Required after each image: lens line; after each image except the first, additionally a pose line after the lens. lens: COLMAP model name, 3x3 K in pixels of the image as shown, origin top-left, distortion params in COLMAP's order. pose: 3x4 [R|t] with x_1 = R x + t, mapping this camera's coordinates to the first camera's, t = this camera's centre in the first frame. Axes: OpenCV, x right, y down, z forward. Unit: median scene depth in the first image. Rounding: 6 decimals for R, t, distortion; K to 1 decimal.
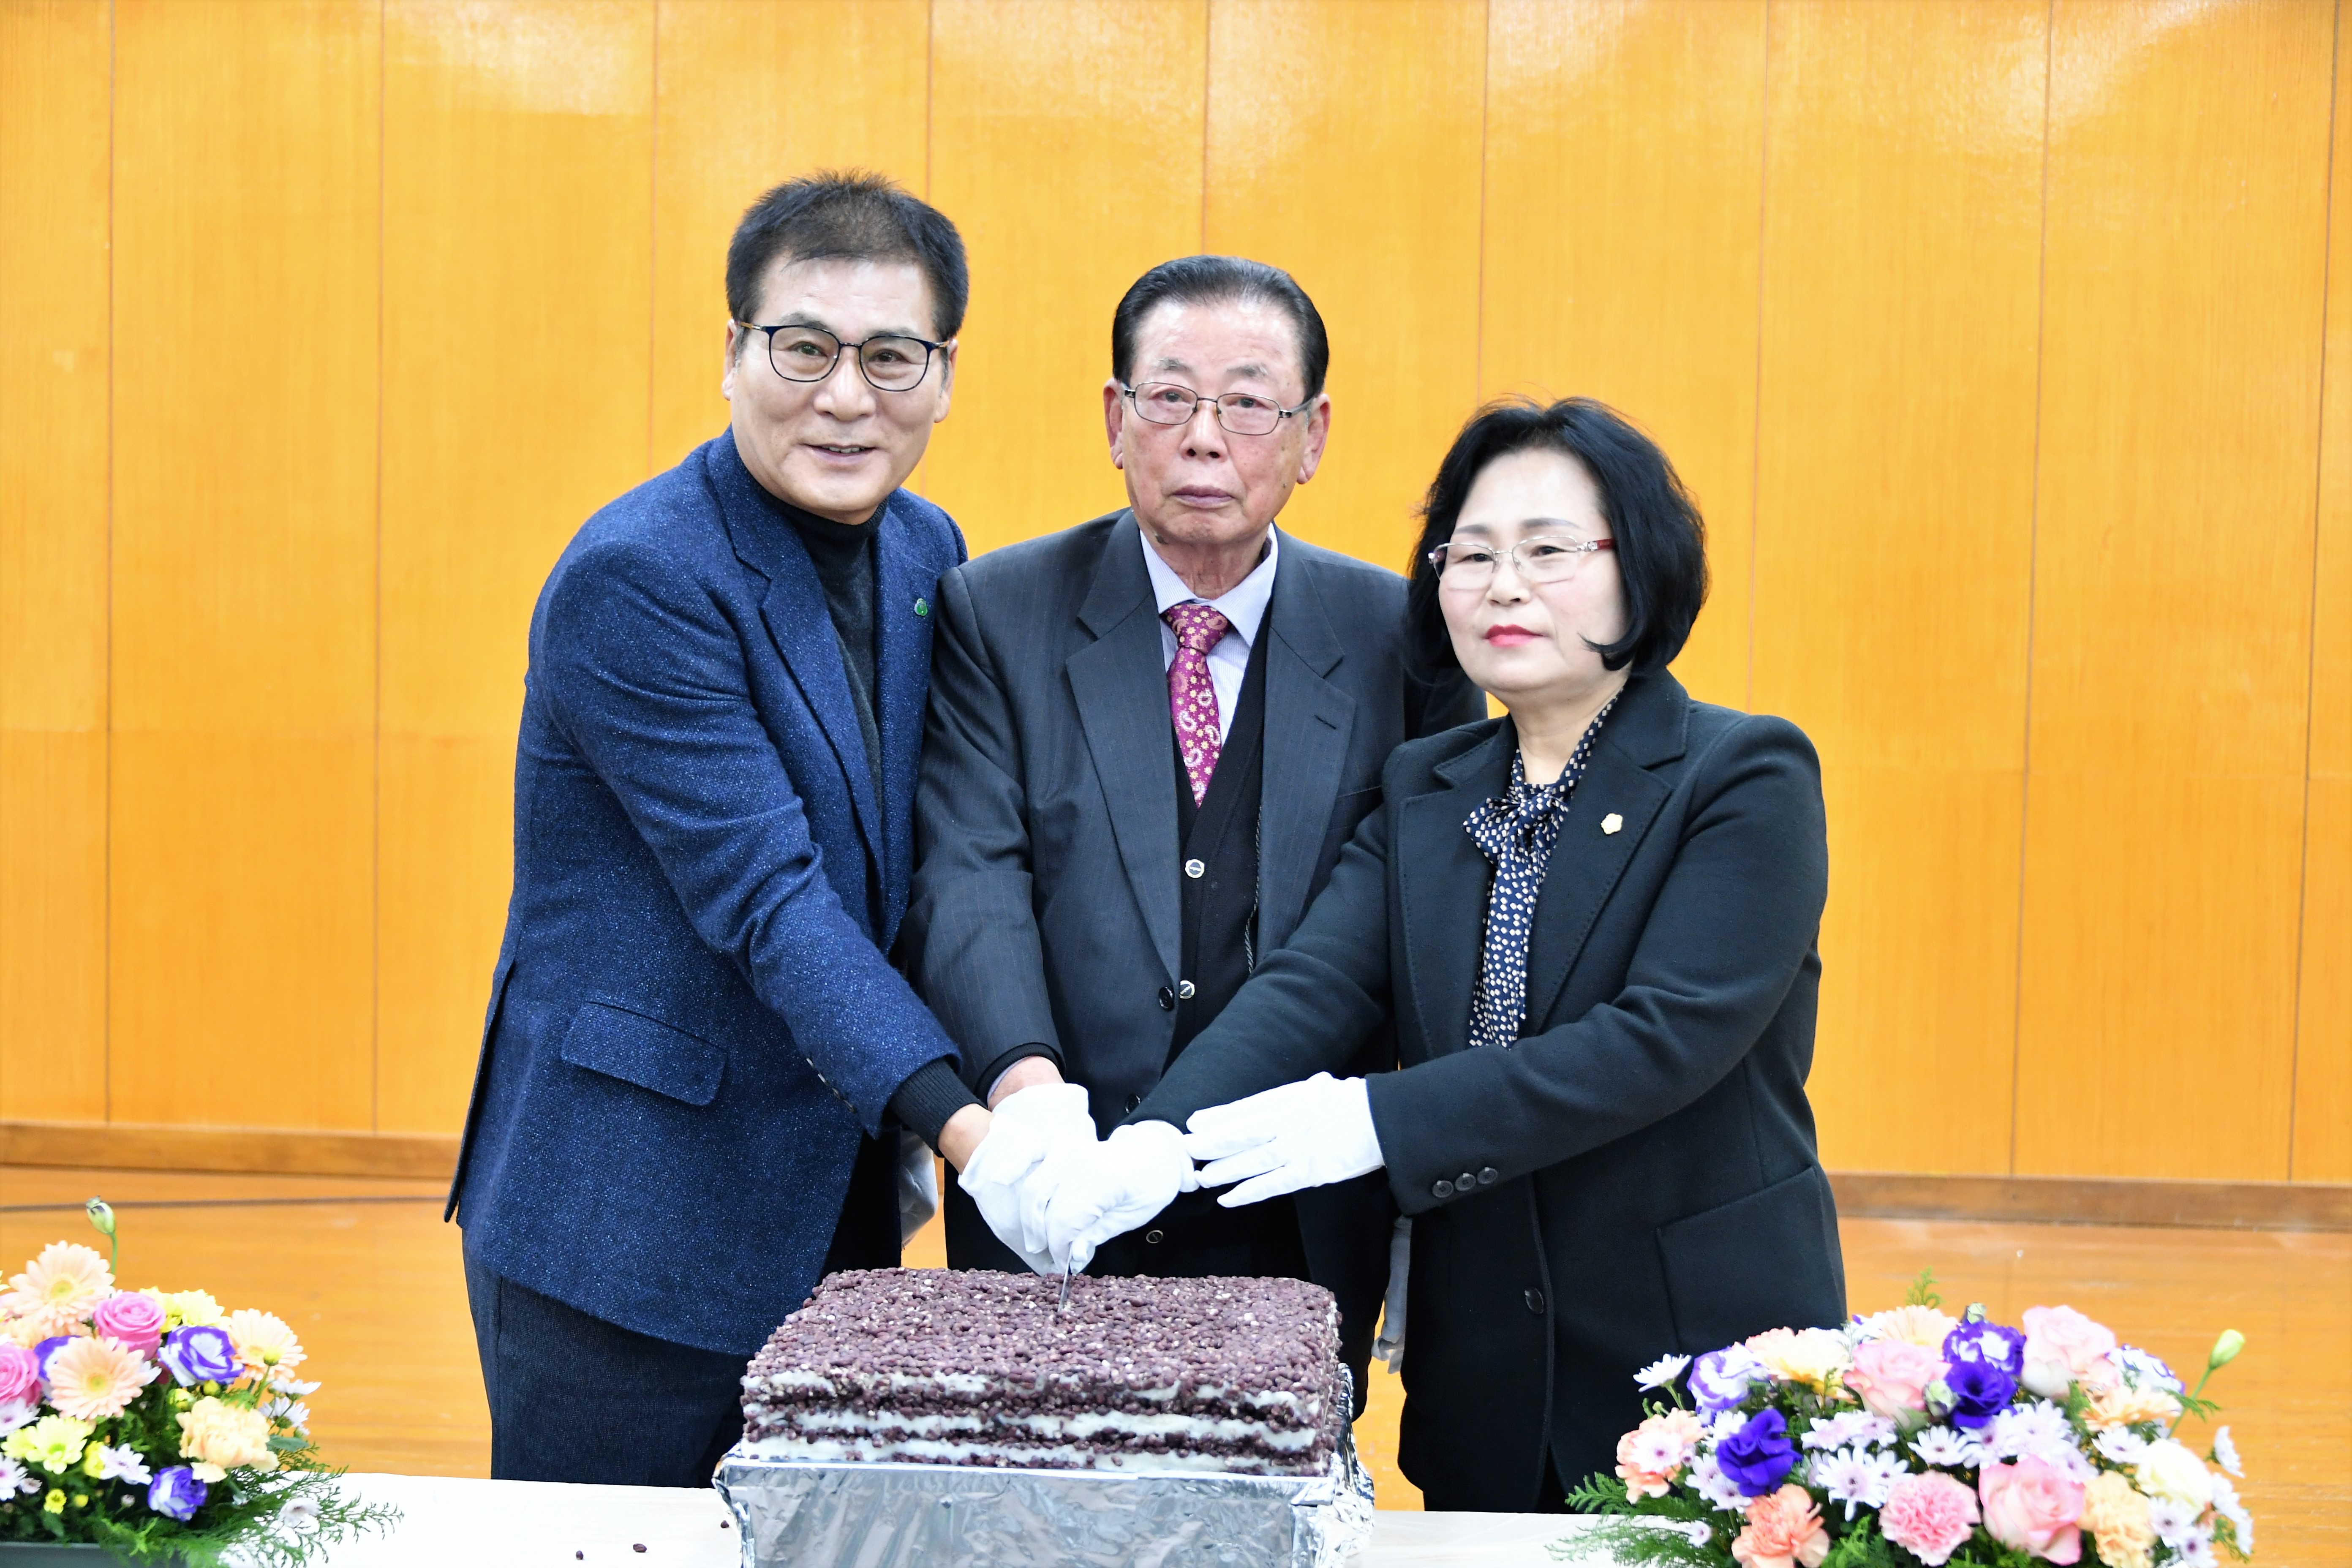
lens RADIAL K [[4512.2, 0, 1137.2], [0, 4512.2, 791.4], [0, 0, 1]] dist [-0.062767, 0.494929]
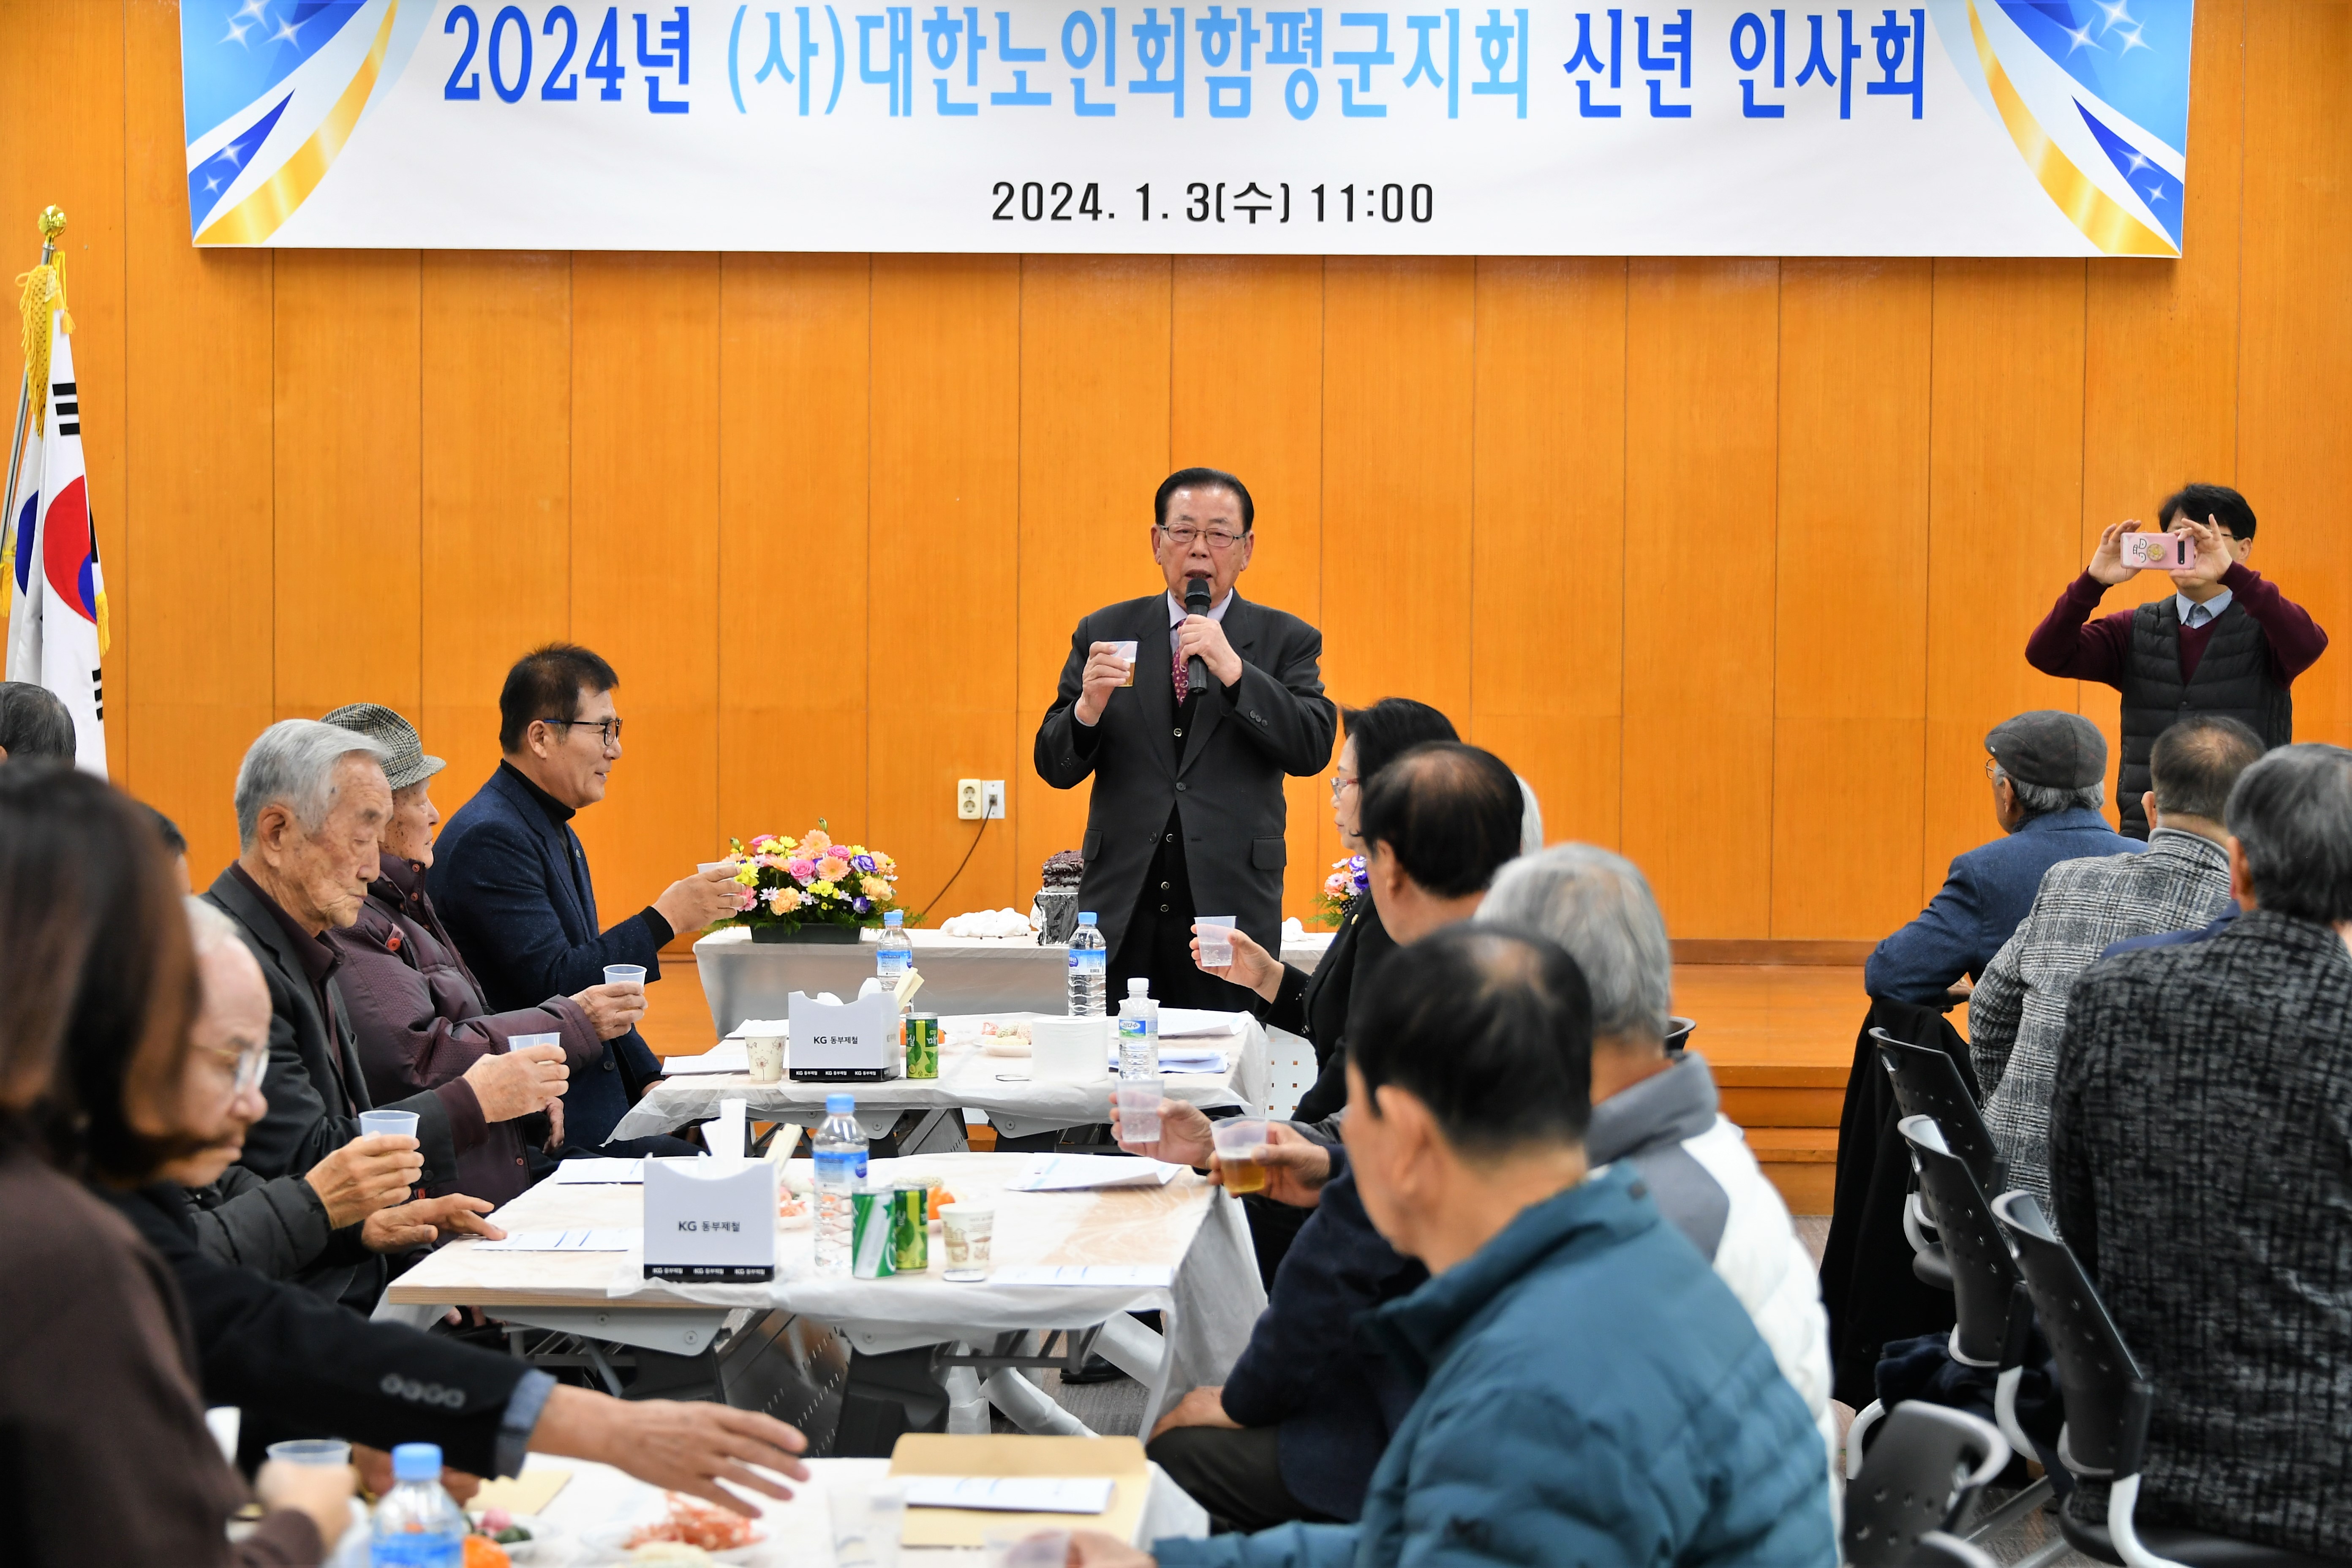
lens RADIAL K [[4893.8, 0, 1176.0], [0, 4893.8, 784.0], [0, 0, 1]] dist [0.066887, 0.200175]
pose [[0.999660, -0.013949, 0.022041, -0.070096], [0.014360, 0.999724, -0.018606, 0.139357], [-0.021775, 0.018916, 0.999584, -2.387313]]
